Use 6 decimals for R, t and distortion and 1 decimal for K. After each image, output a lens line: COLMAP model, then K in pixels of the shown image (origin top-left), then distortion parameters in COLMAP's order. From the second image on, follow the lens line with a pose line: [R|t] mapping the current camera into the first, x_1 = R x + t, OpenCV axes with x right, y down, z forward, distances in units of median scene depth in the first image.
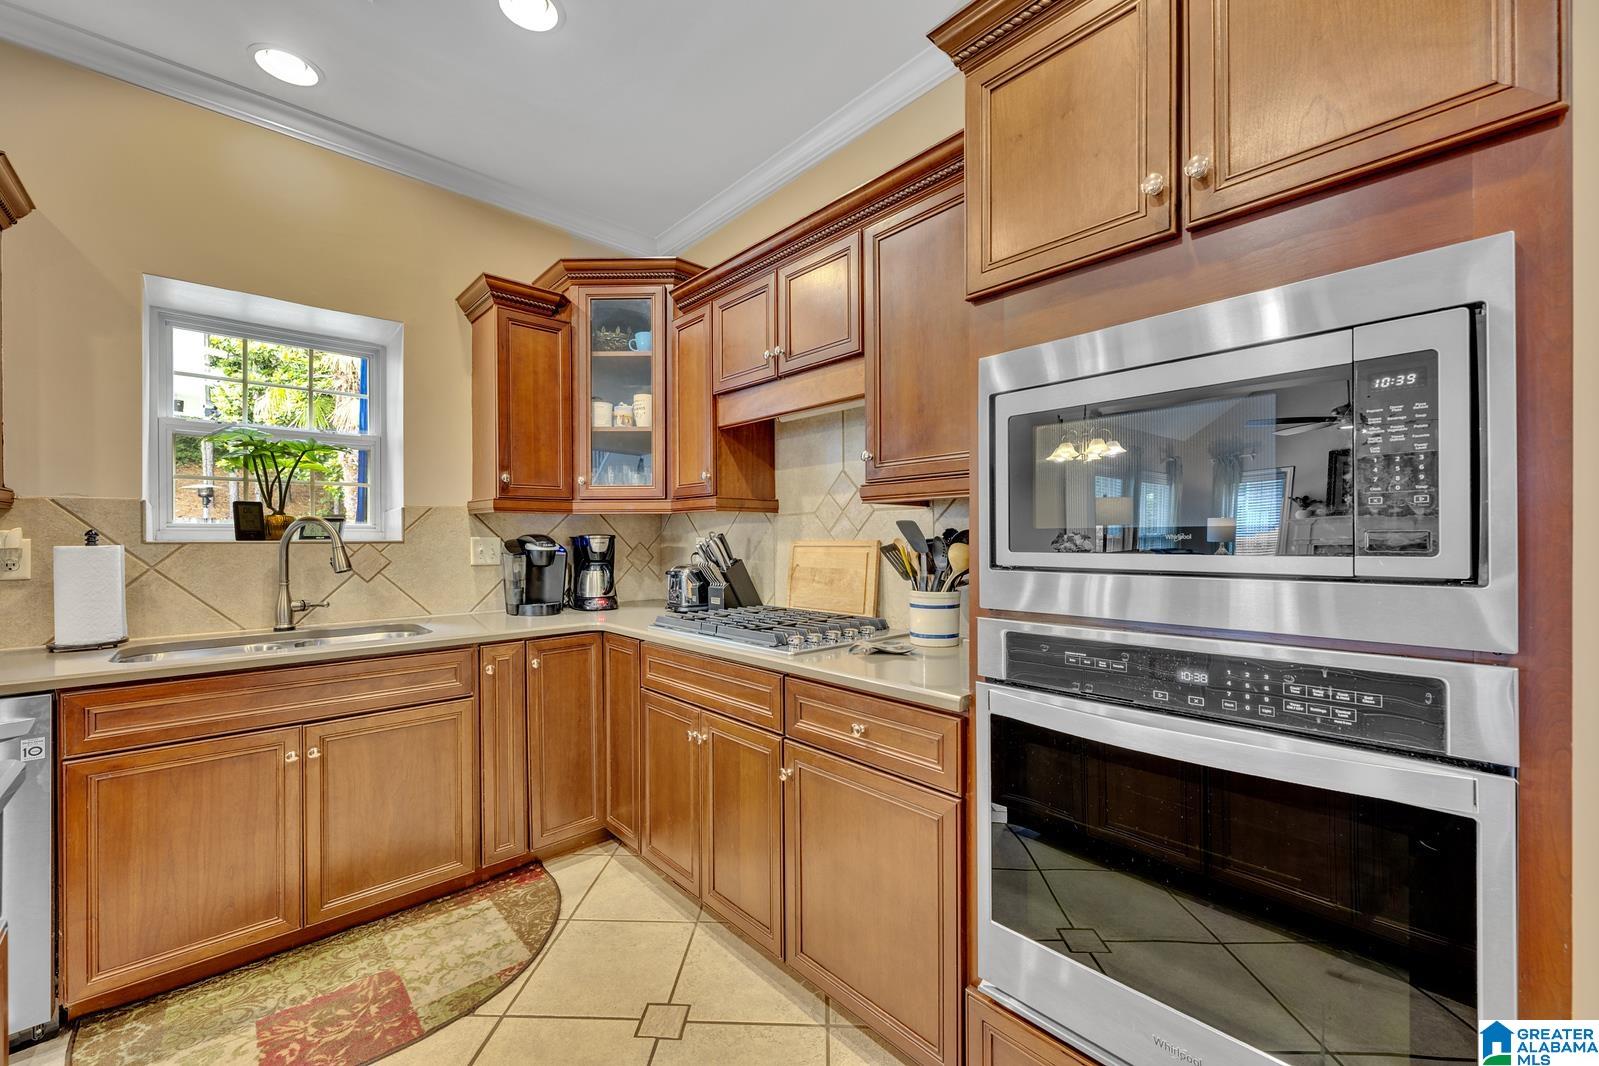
lens RADIAL K [[630.3, 0, 799.9], [0, 630.3, 537.5], [0, 0, 1]] dist [0.001421, -0.000036]
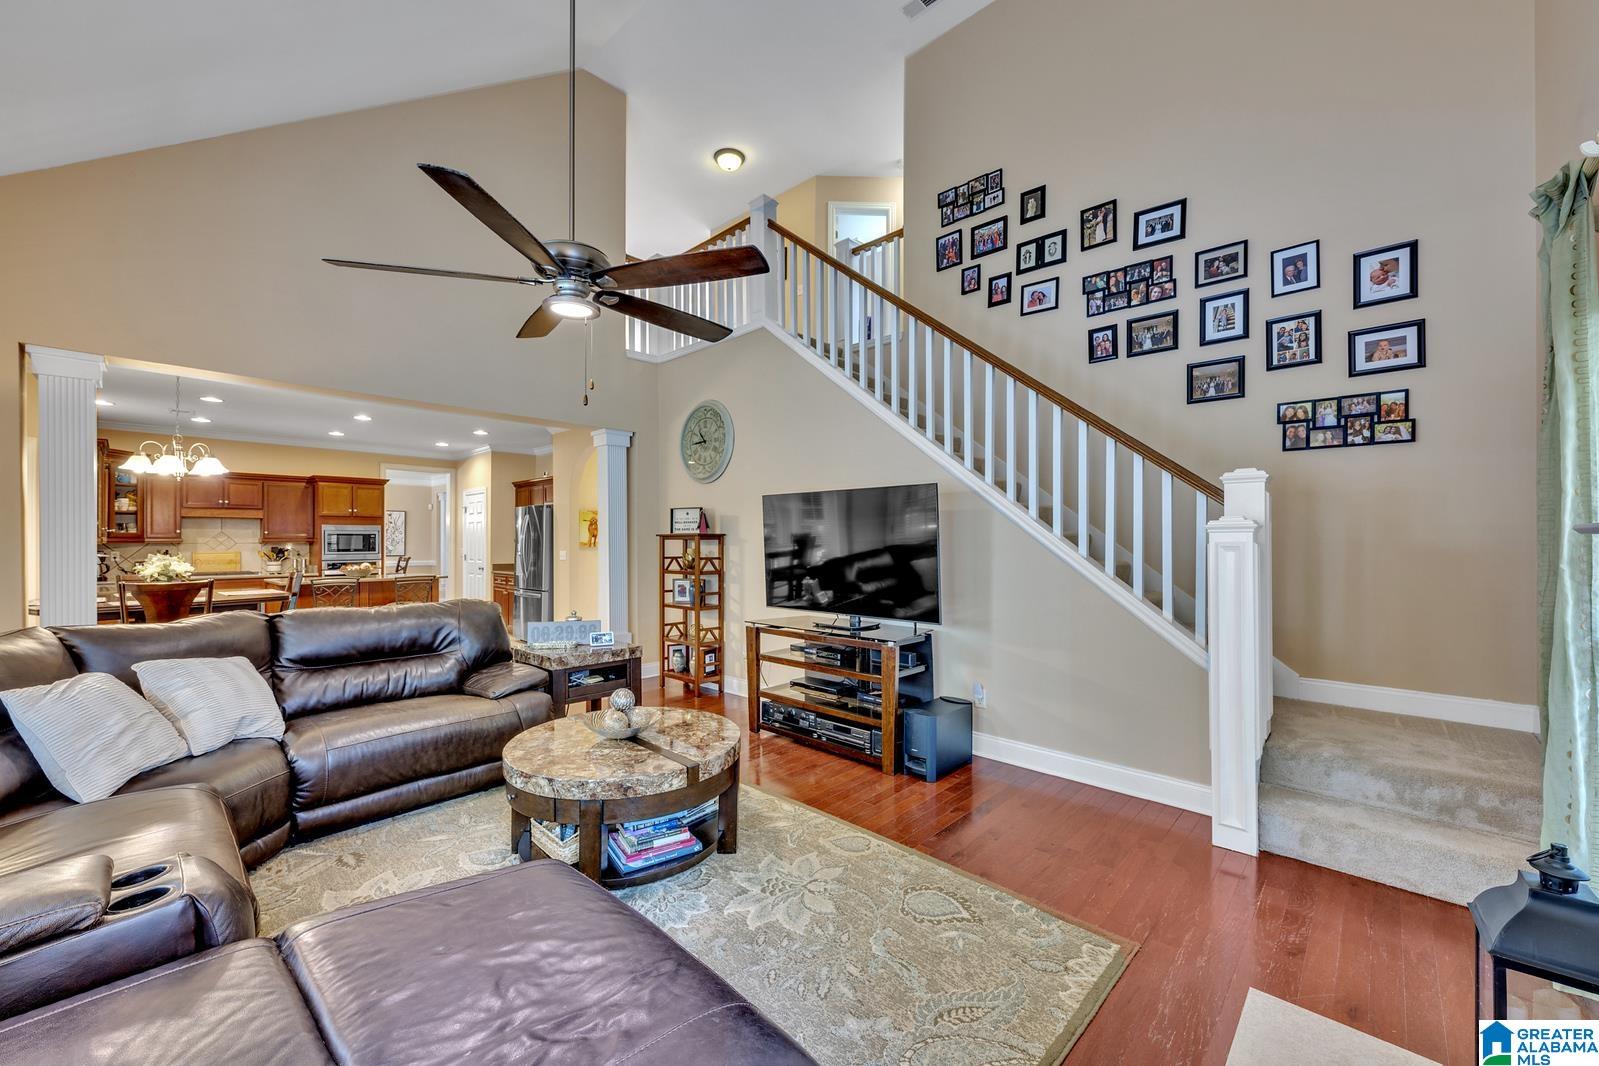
lens RADIAL K [[630.3, 0, 799.9], [0, 630.3, 537.5], [0, 0, 1]] dist [0.001421, -0.000036]
pose [[-0.075697, 0.009905, 0.997082, -4.449887], [0.002581, 0.999949, -0.009737, -0.037147], [-0.997128, 0.001836, -0.075719, -2.356557]]
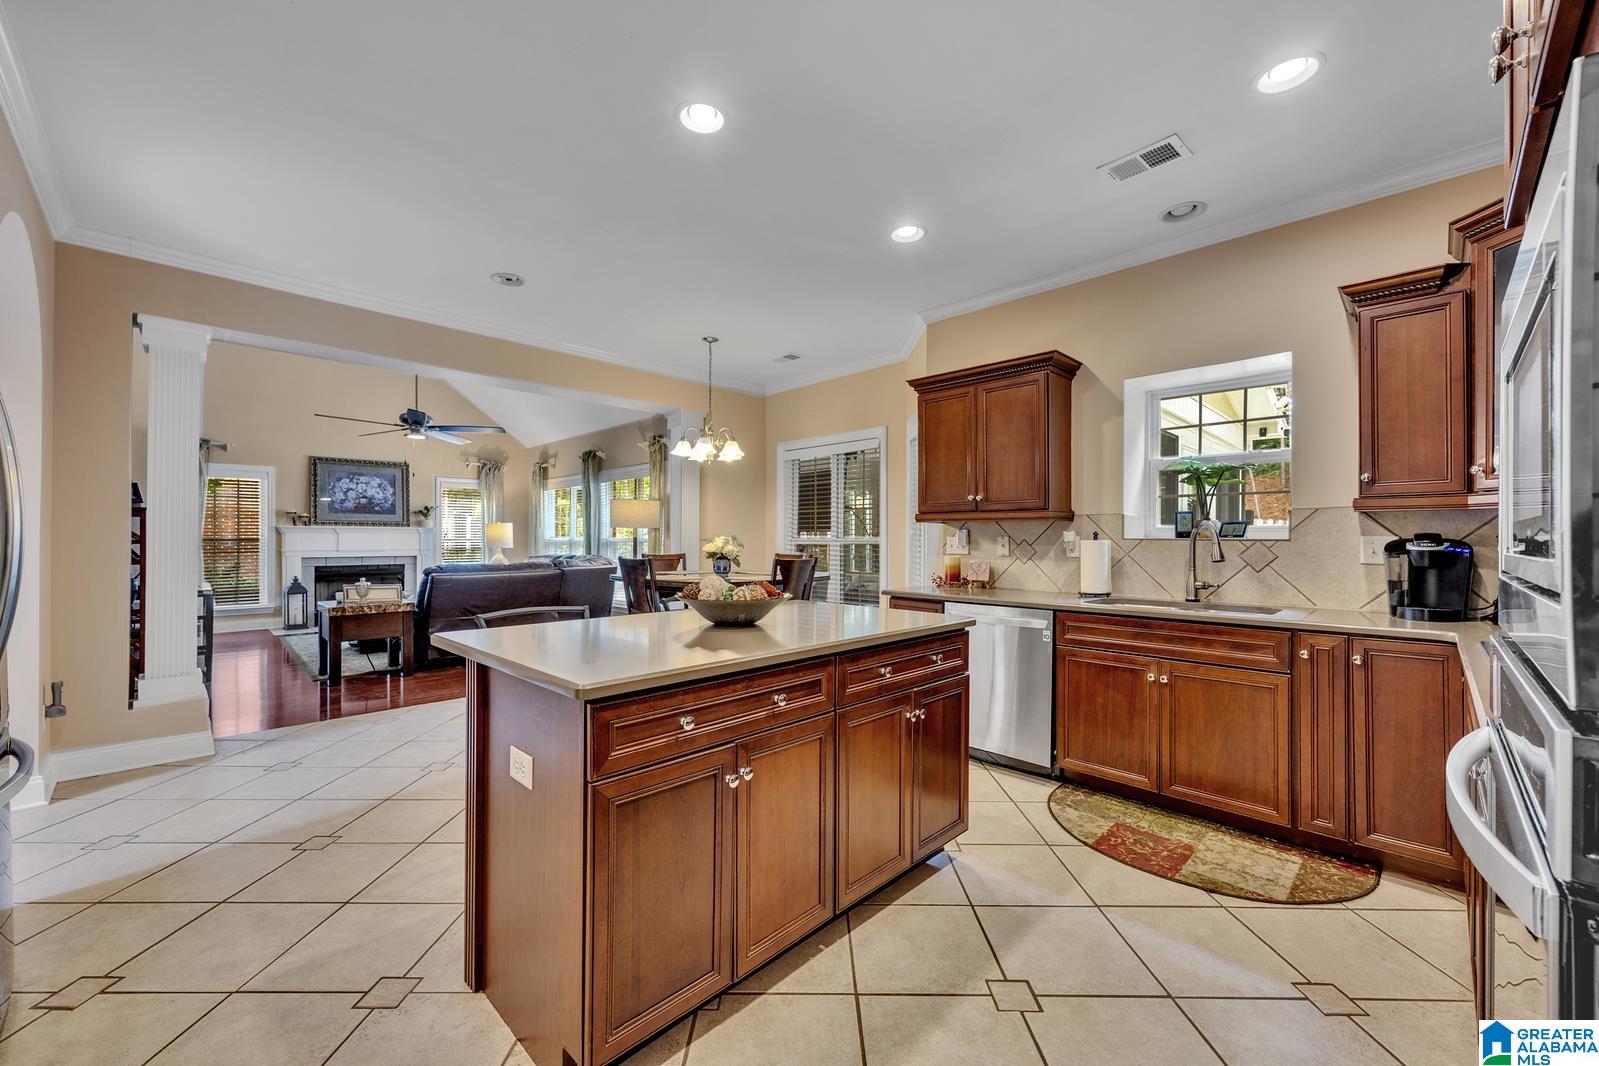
lens RADIAL K [[630.3, 0, 799.9], [0, 630.3, 537.5], [0, 0, 1]] dist [0.001421, -0.000036]
pose [[0.044263, 0.003941, -0.999012, 0.633815], [-0.004110, 0.999984, 0.003763, 0.002509], [0.999011, 0.003940, 0.044279, 0.062062]]
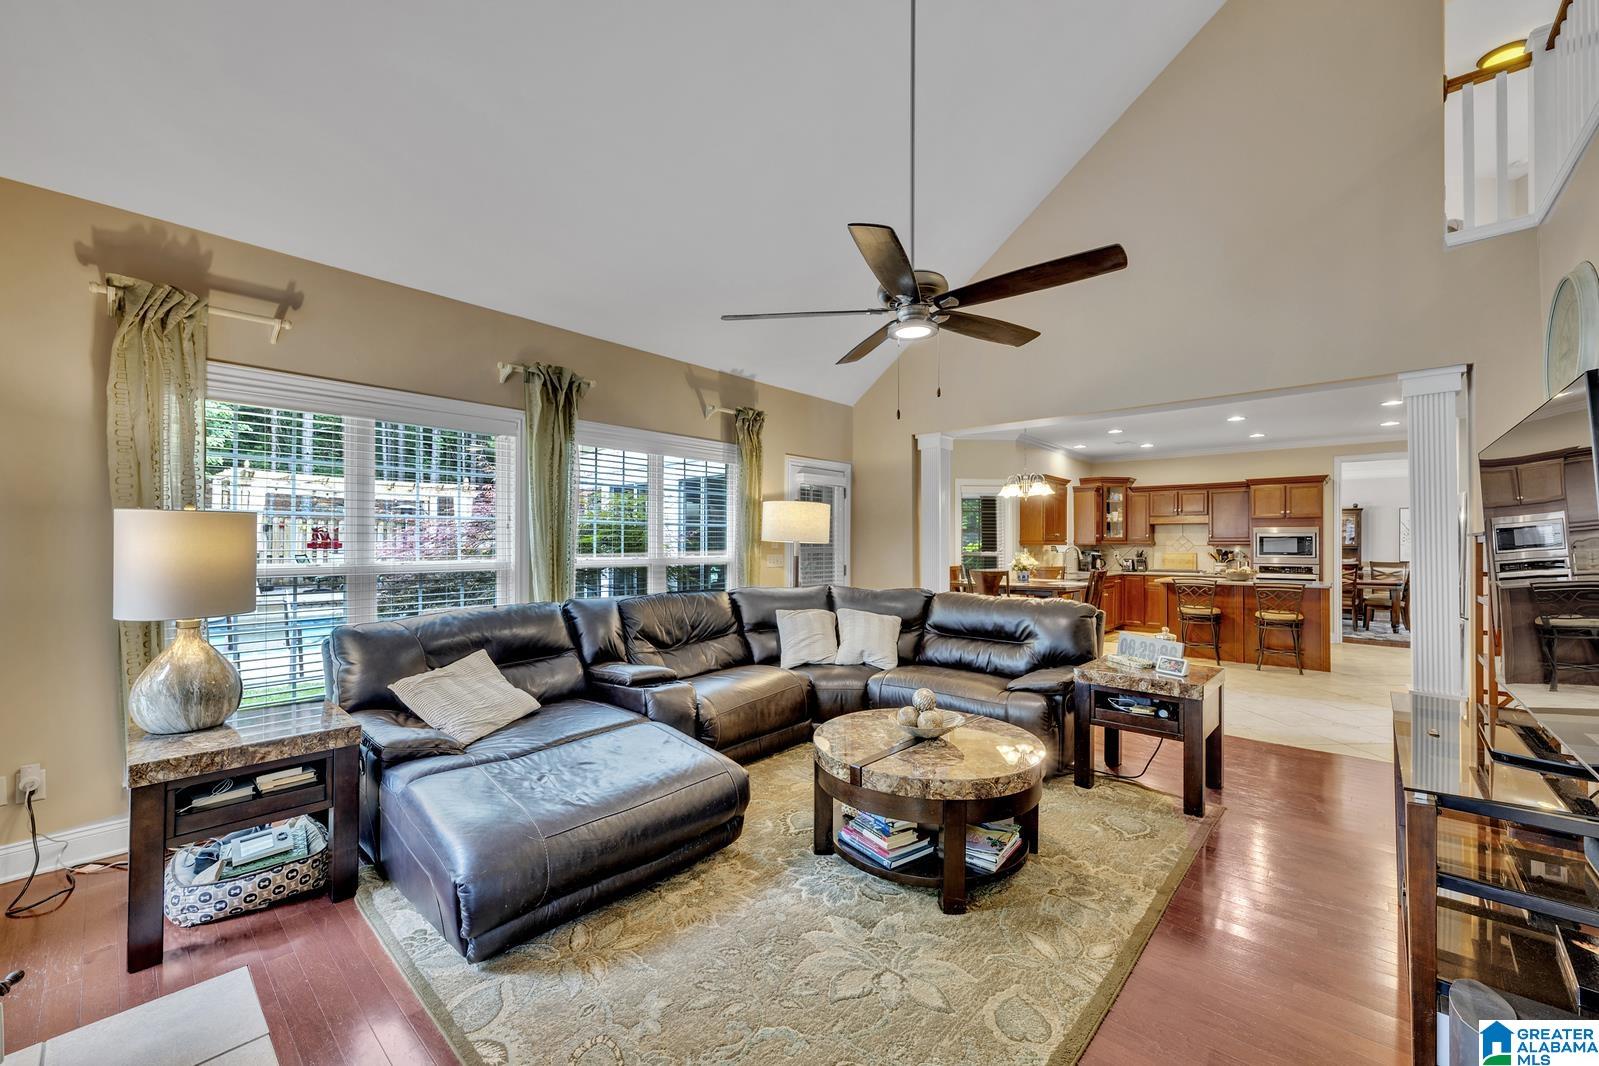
lens RADIAL K [[630.3, 0, 799.9], [0, 630.3, 537.5], [0, 0, 1]] dist [0.001421, -0.000036]
pose [[0.995183, 0.008797, 0.097641, -3.428261], [-0.007933, 0.999926, -0.009229, -0.042162], [-0.097715, 0.008410, 0.995179, -3.473757]]
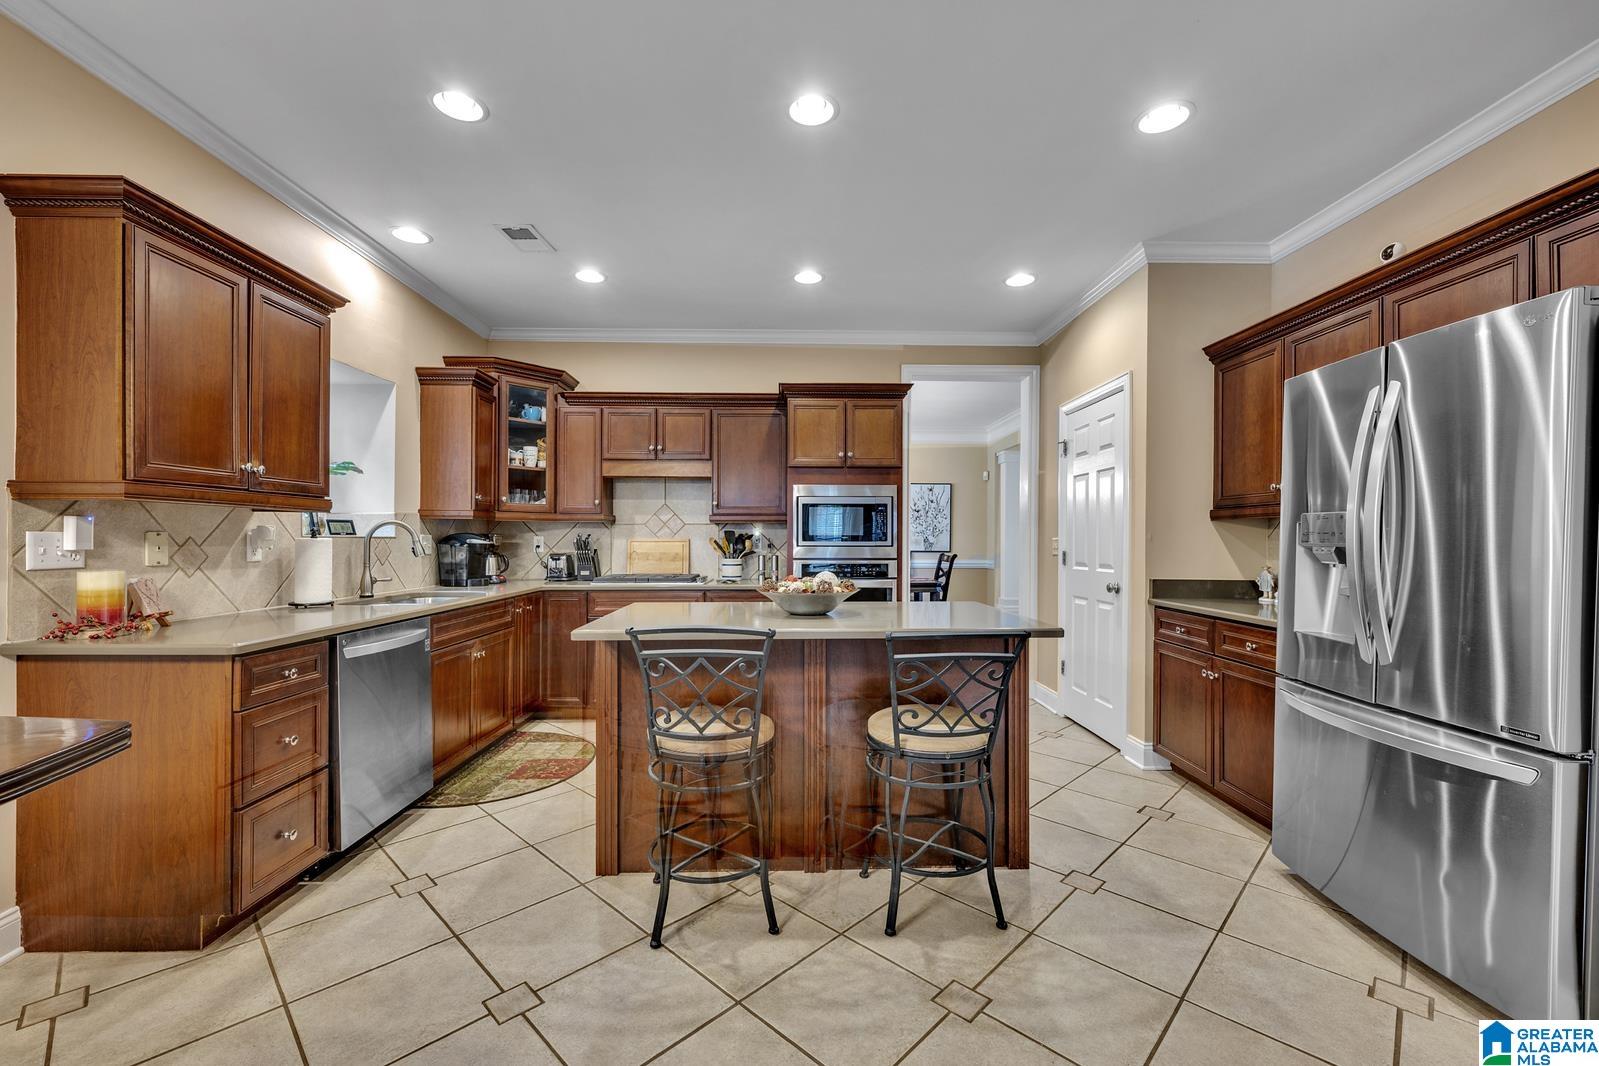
lens RADIAL K [[630.3, 0, 799.9], [0, 630.3, 537.5], [0, 0, 1]] dist [0.001421, -0.000036]
pose [[0.665262, 0.009521, 0.746549, -1.393089], [-0.006364, 0.999955, -0.007082, 0.014793], [-0.746583, -0.000040, 0.665293, -0.807629]]
